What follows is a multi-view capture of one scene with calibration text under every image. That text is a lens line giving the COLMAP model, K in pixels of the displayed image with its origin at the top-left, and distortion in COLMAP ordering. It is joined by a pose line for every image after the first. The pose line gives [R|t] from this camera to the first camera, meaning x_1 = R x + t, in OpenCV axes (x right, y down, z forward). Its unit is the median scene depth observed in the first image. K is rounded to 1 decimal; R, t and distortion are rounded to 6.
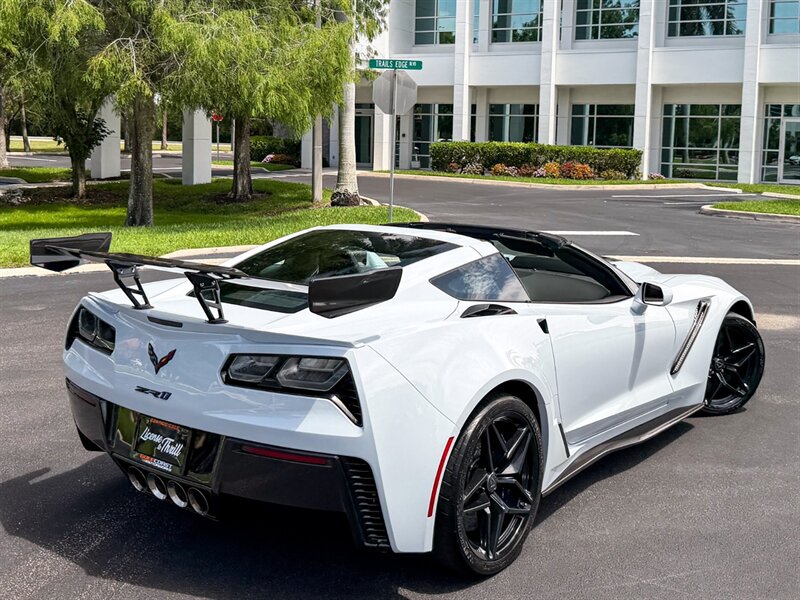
lens RADIAL K [[883.0, 0, 354.6], [0, 883.0, 273.0], [0, 0, 1]] dist [0.061936, 0.000000]
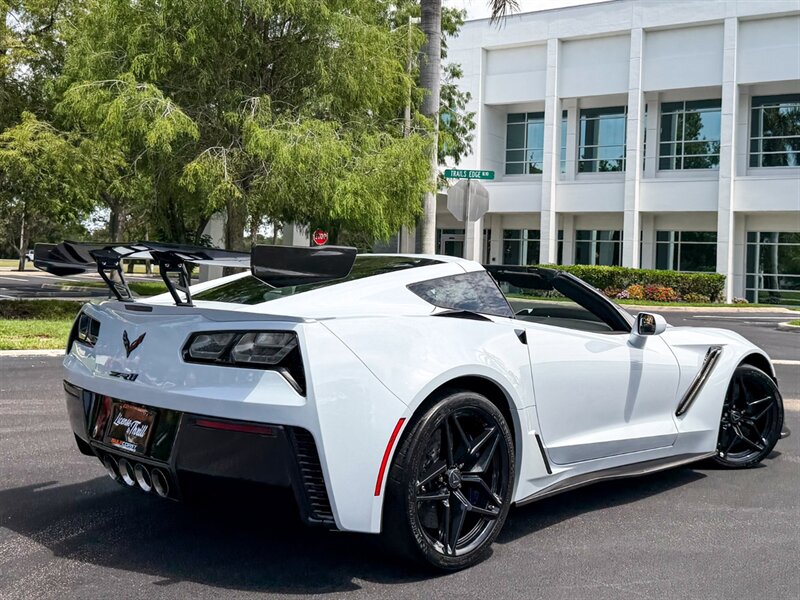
lens RADIAL K [[845.1, 0, 394.7], [0, 845.1, 314.4], [0, 0, 1]] dist [0.061500, 0.000000]
pose [[0.997282, 0.020832, -0.070676, 0.118111], [-0.027623, 0.994948, -0.096517, 0.114009], [0.068308, 0.098207, 0.992819, 0.021707]]
